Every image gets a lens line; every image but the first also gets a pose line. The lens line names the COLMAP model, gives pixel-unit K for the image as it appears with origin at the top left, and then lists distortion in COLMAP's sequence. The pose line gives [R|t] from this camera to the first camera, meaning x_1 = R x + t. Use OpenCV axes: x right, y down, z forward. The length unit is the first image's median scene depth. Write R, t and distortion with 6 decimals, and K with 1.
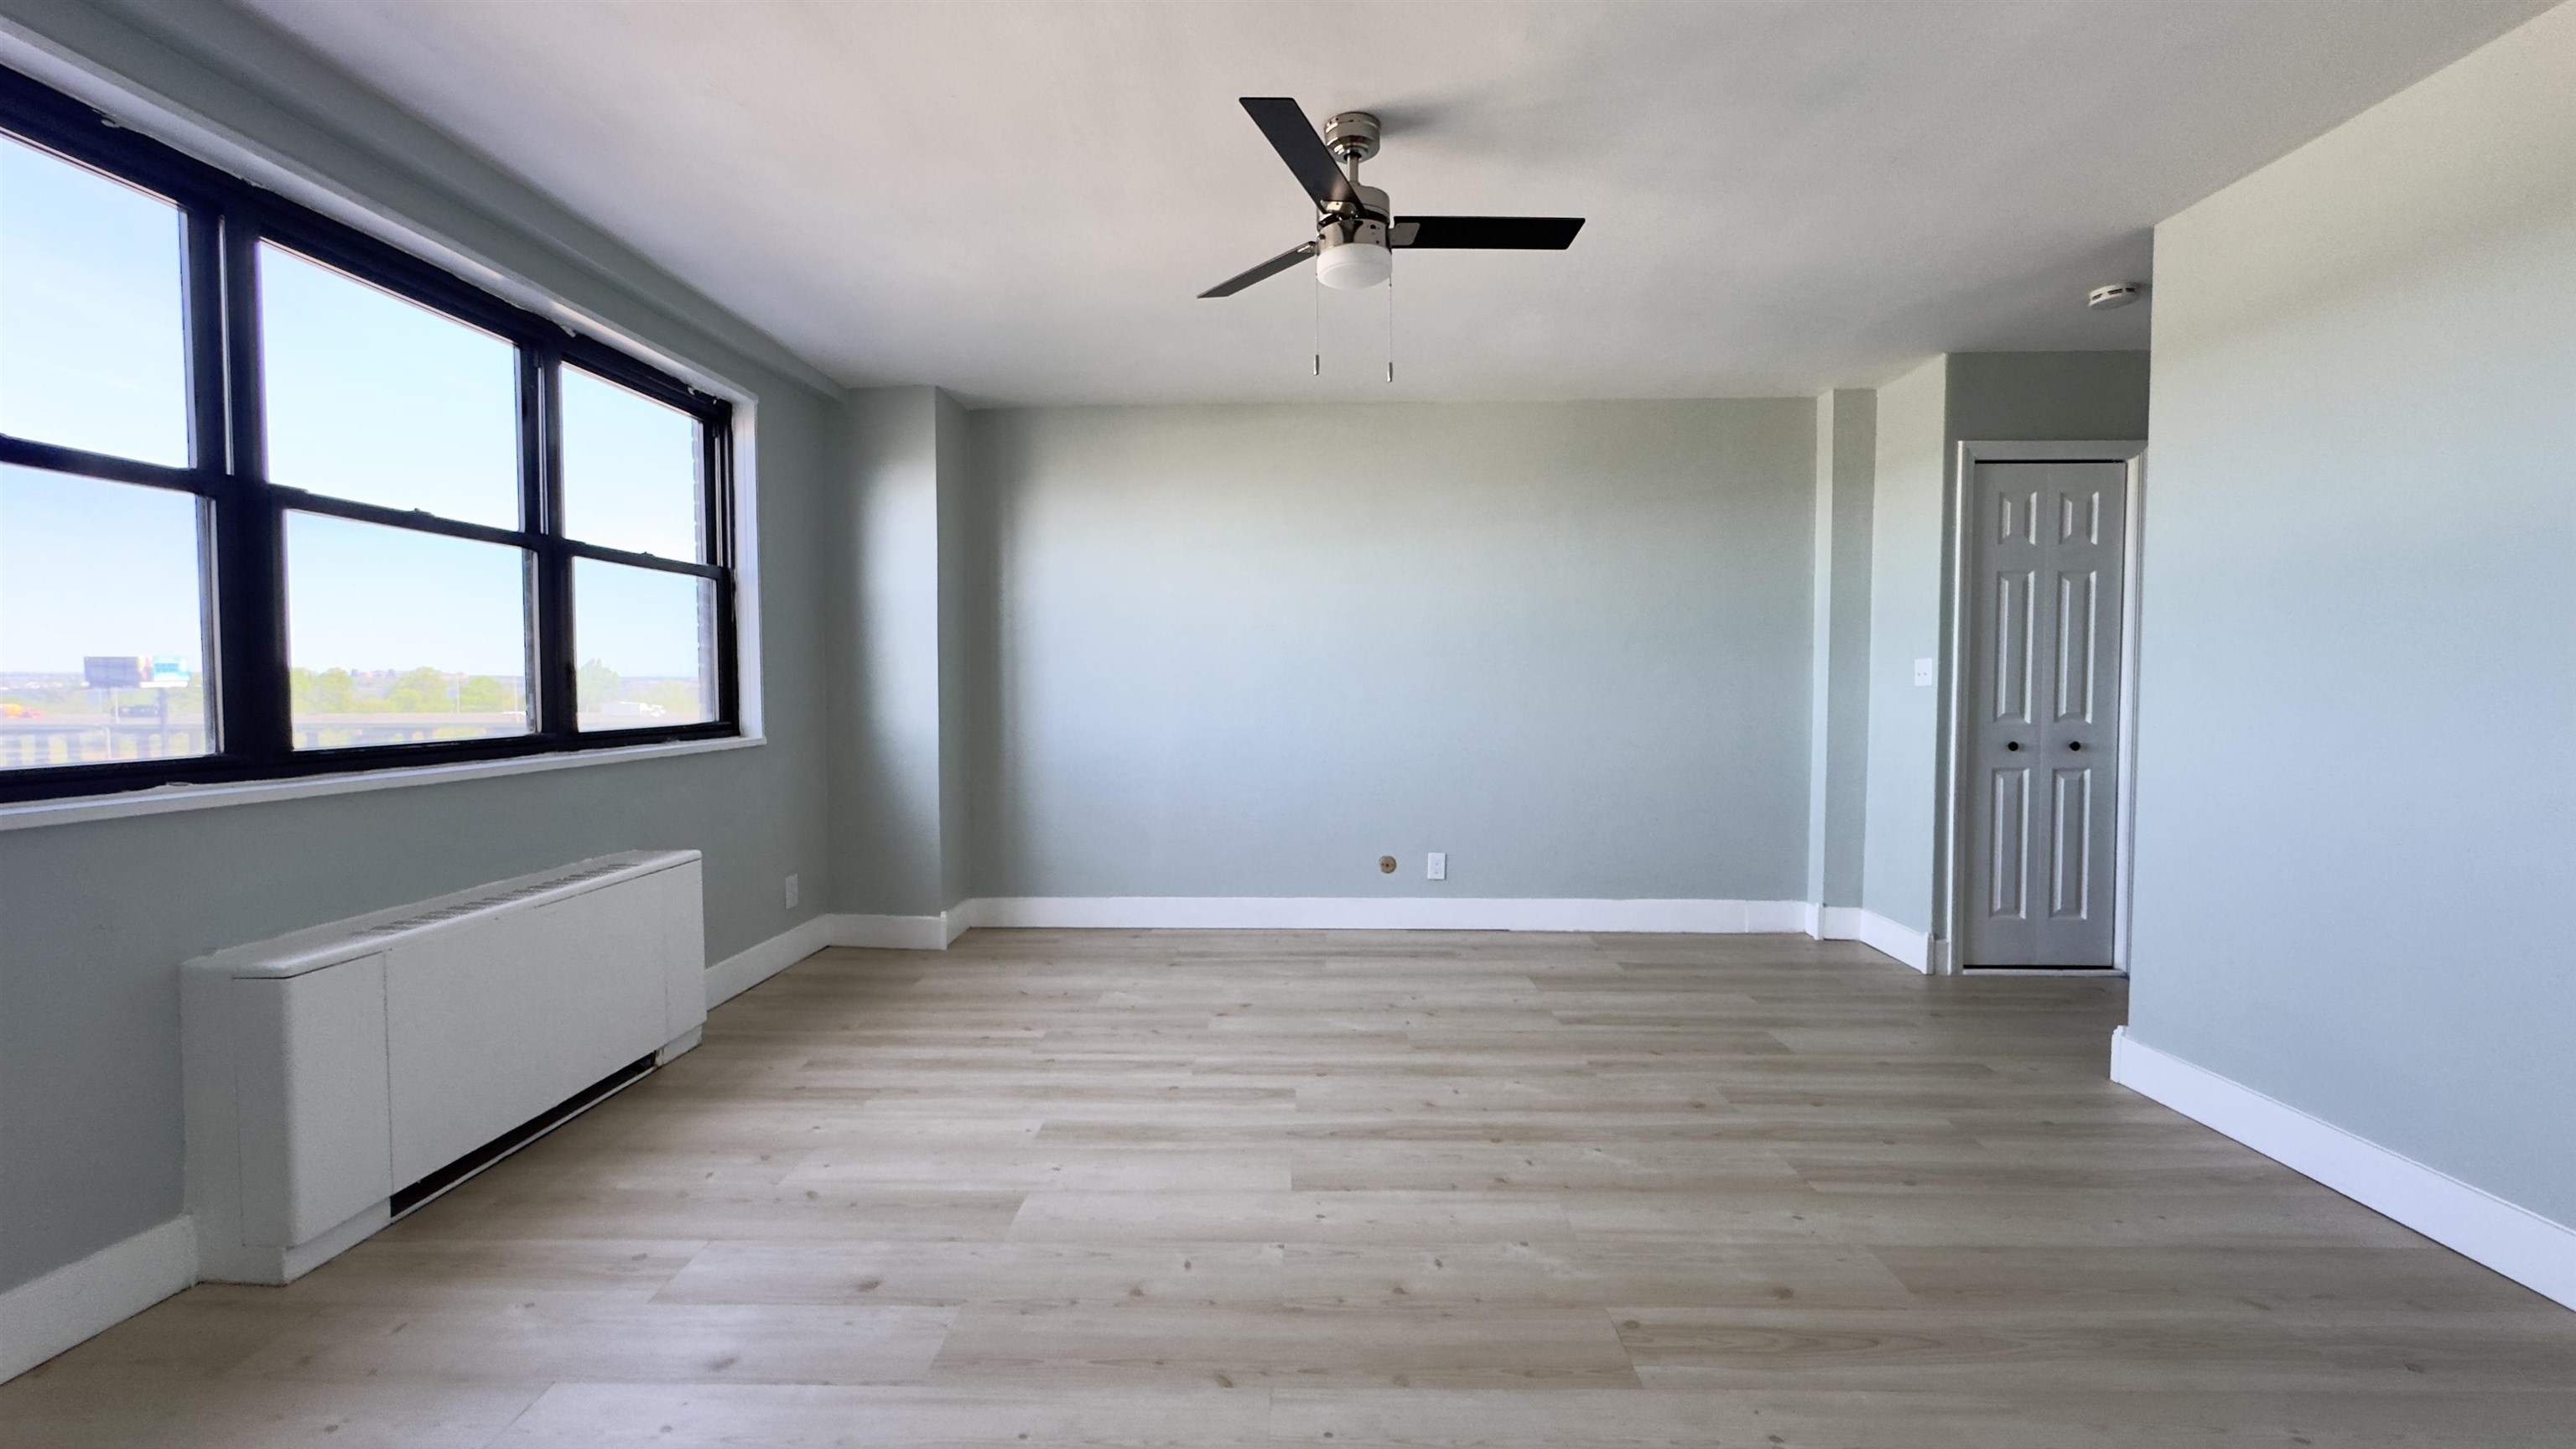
lens RADIAL K [[1036.5, 0, 1292.6], [0, 1036.5, 715.7], [0, 0, 1]] dist [-0.003495, 0.000429]
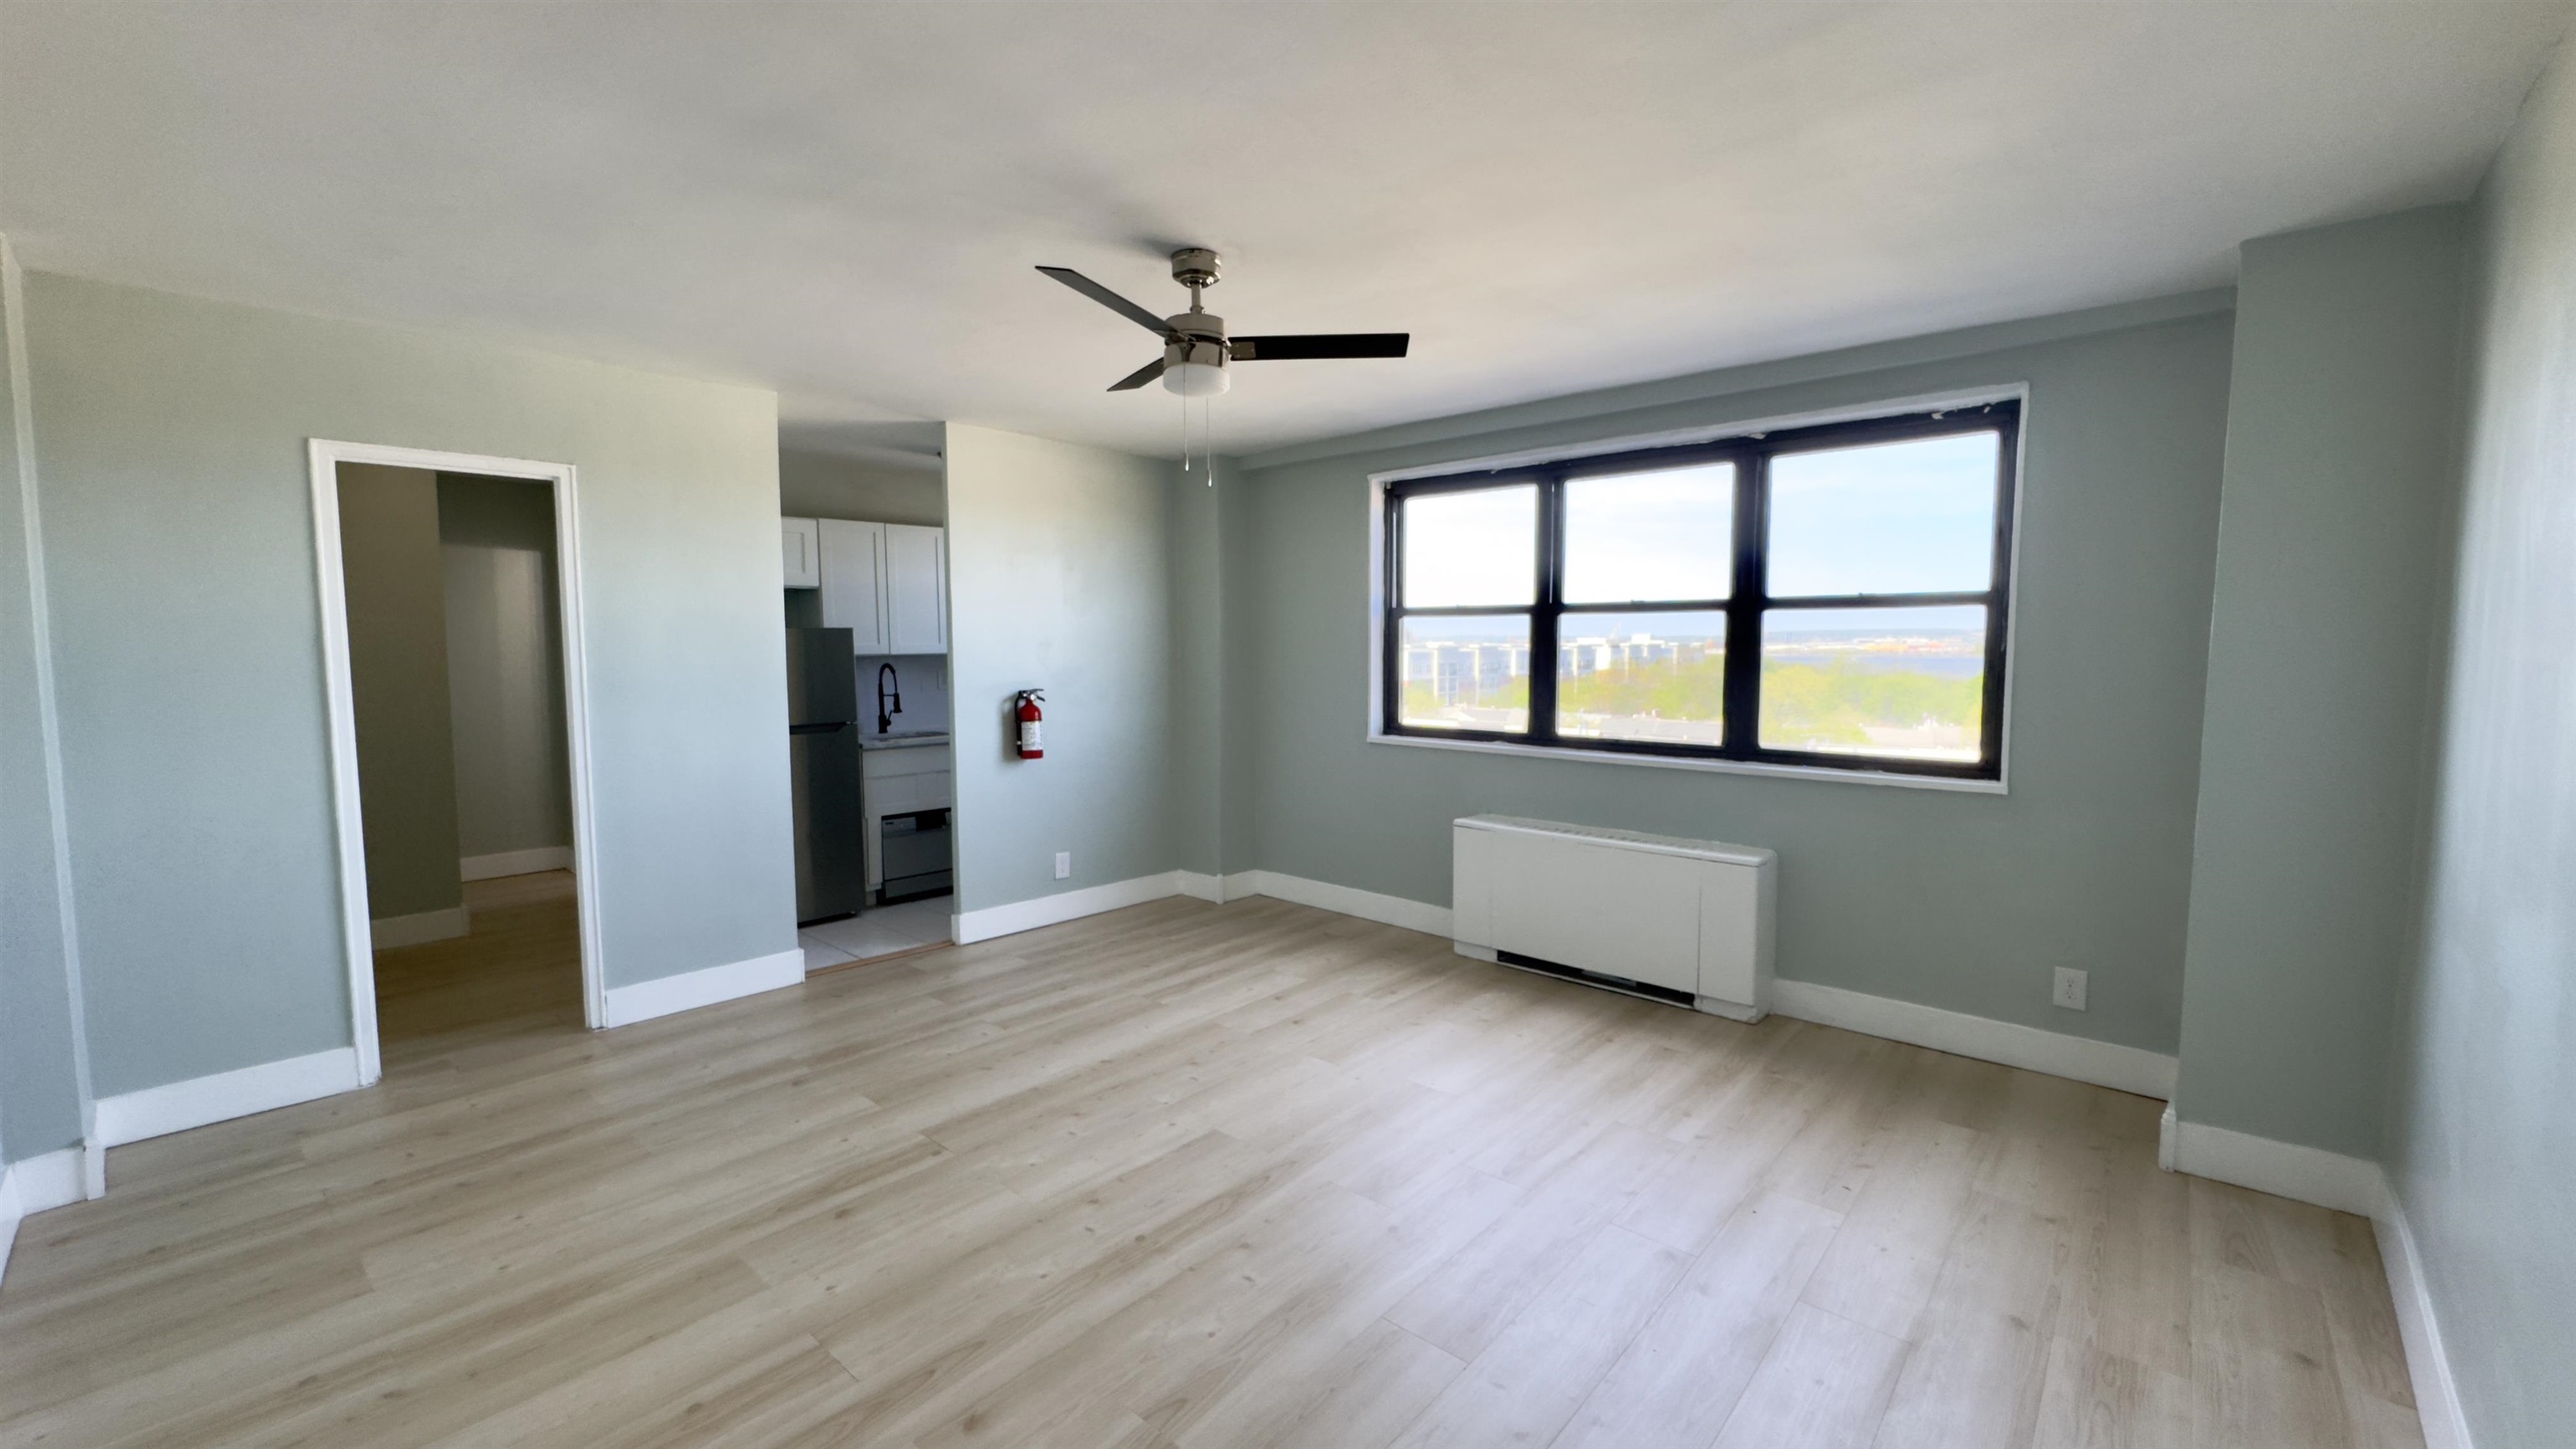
lens RADIAL K [[1036.5, 0, 1281.6], [0, 1036.5, 724.6], [0, 0, 1]] dist [-0.003495, 0.000429]
pose [[-0.655859, 0.065434, -0.752042, 0.672134], [-0.020596, 0.994314, 0.104476, -0.137778], [0.754603, 0.084011, -0.650782, 1.414961]]
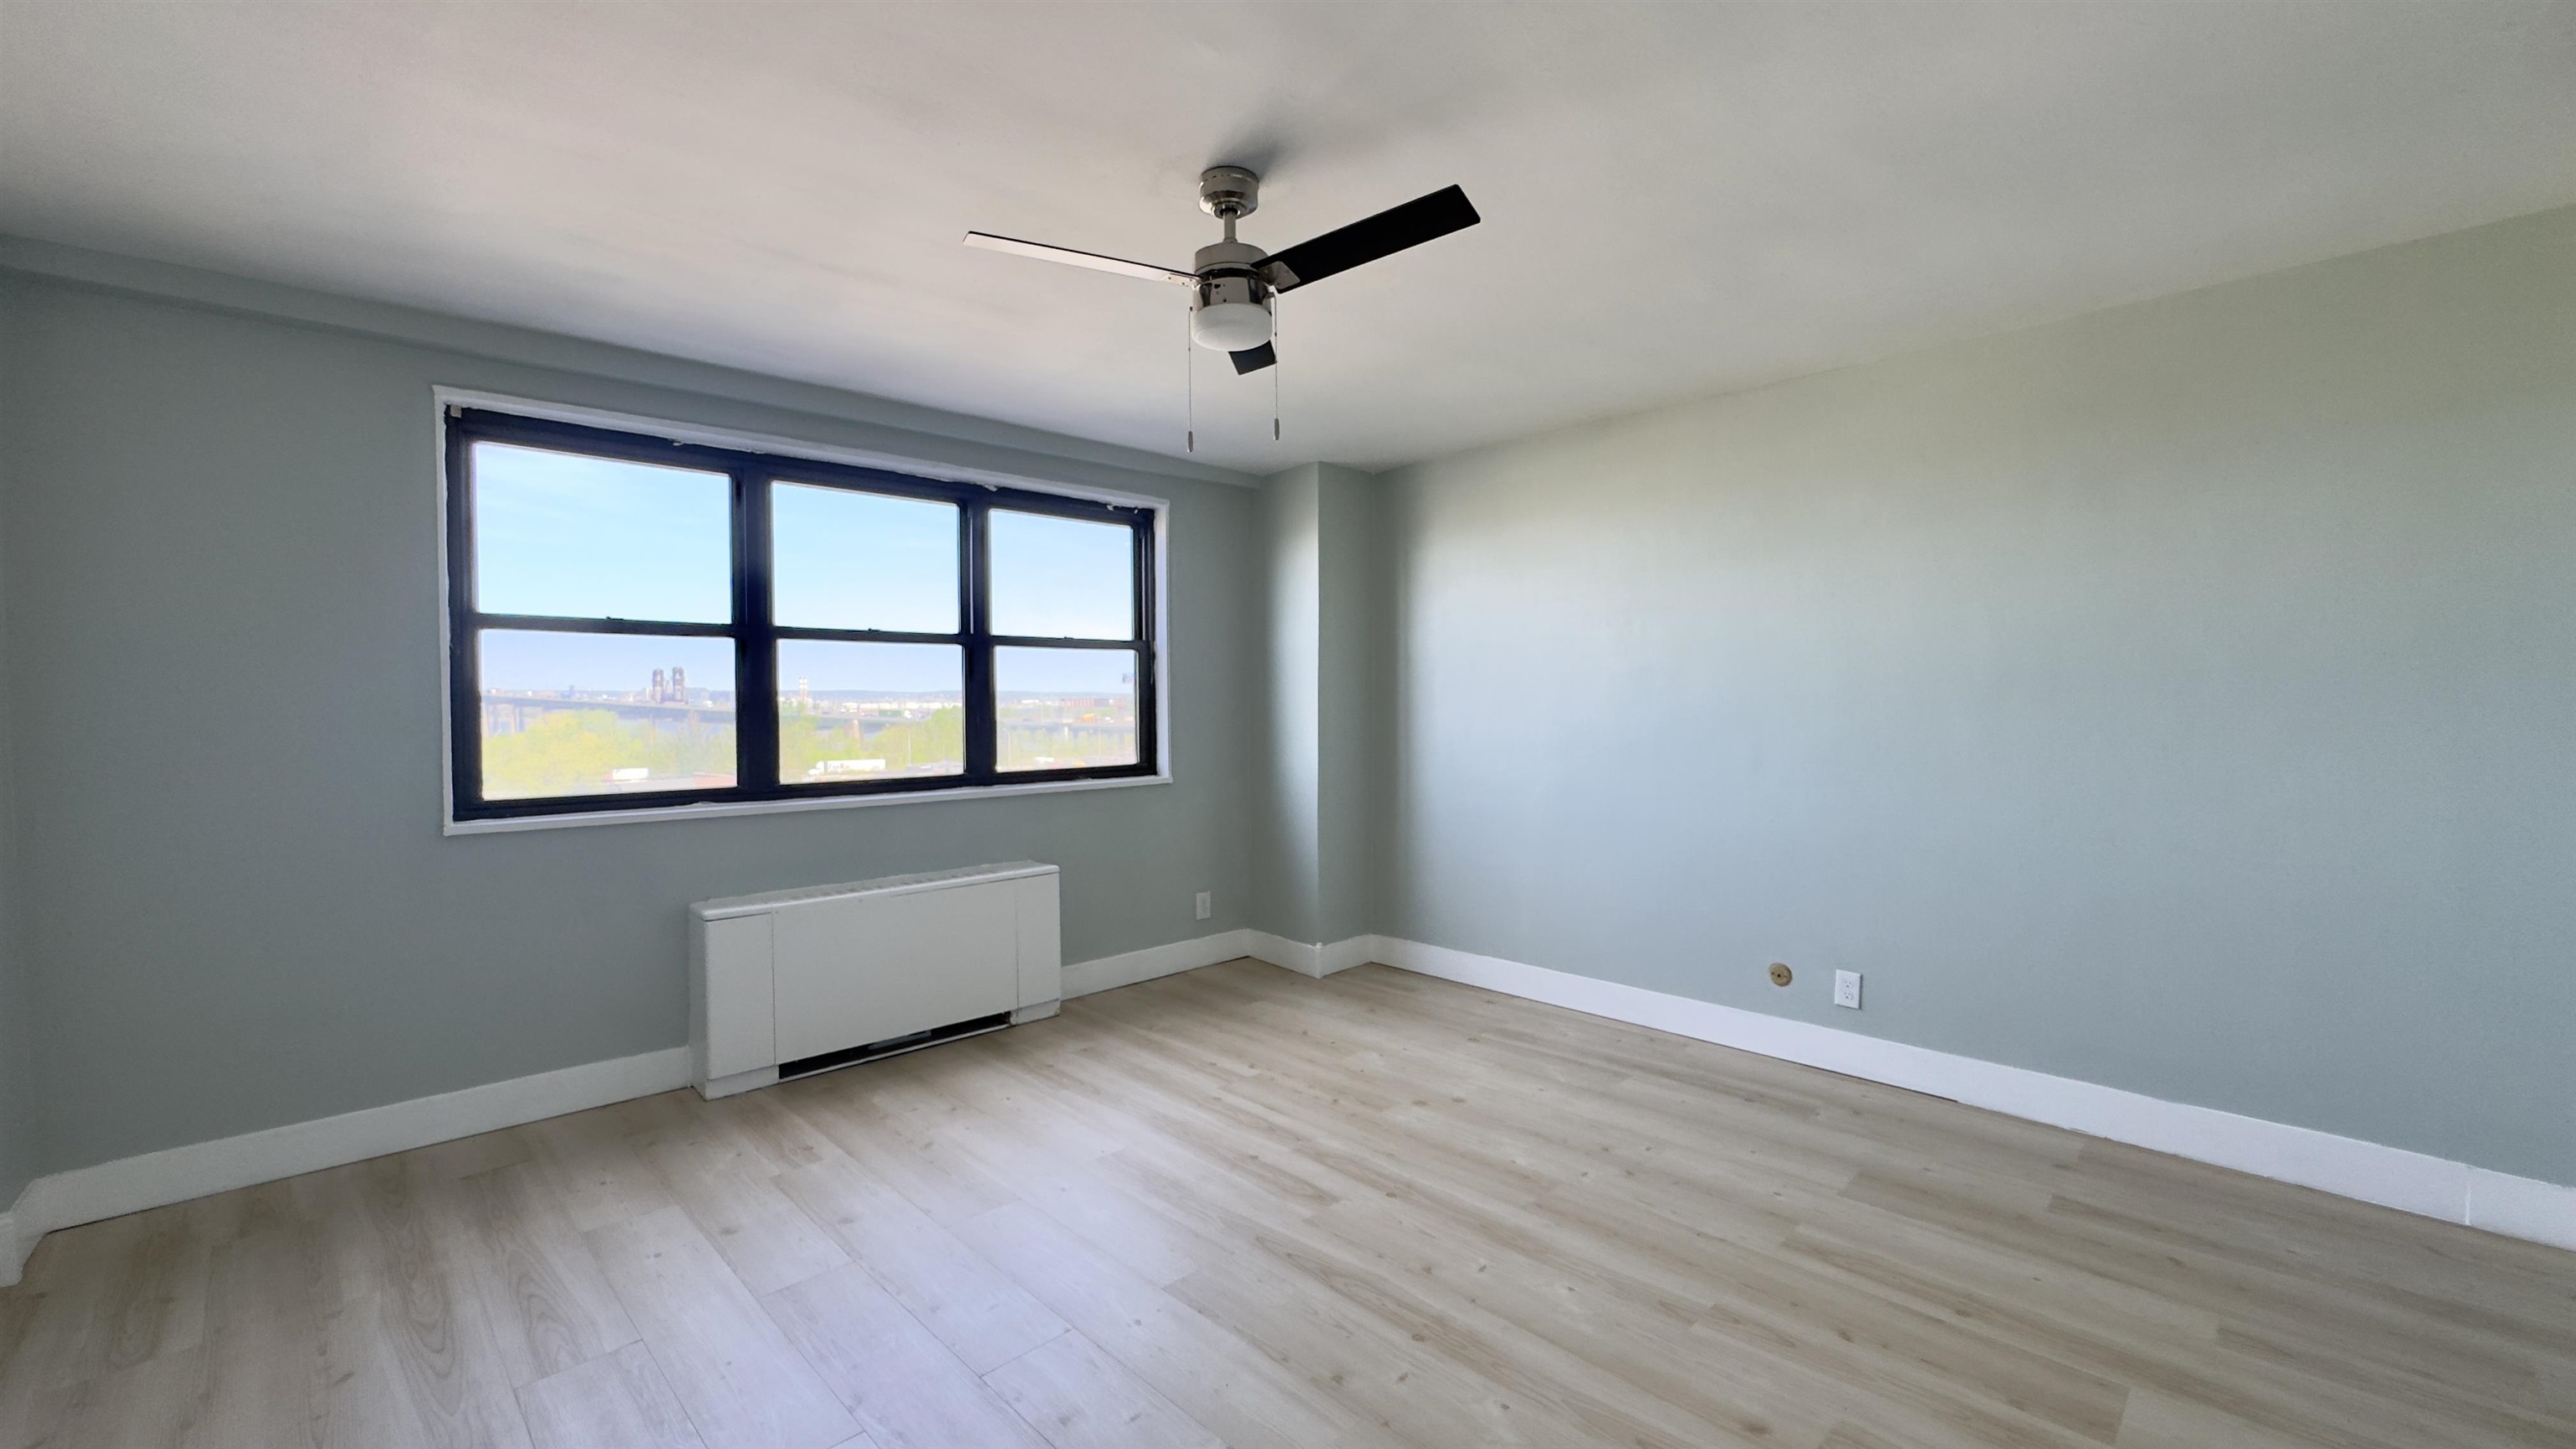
lens RADIAL K [[1036.5, 0, 1286.2], [0, 1036.5, 717.9], [0, 0, 1]] dist [-0.003495, 0.000429]
pose [[0.707955, 0.009176, -0.706198, 0.582569], [-0.018508, 0.999813, -0.005563, -0.058240], [0.706015, 0.017009, 0.707992, 0.290118]]
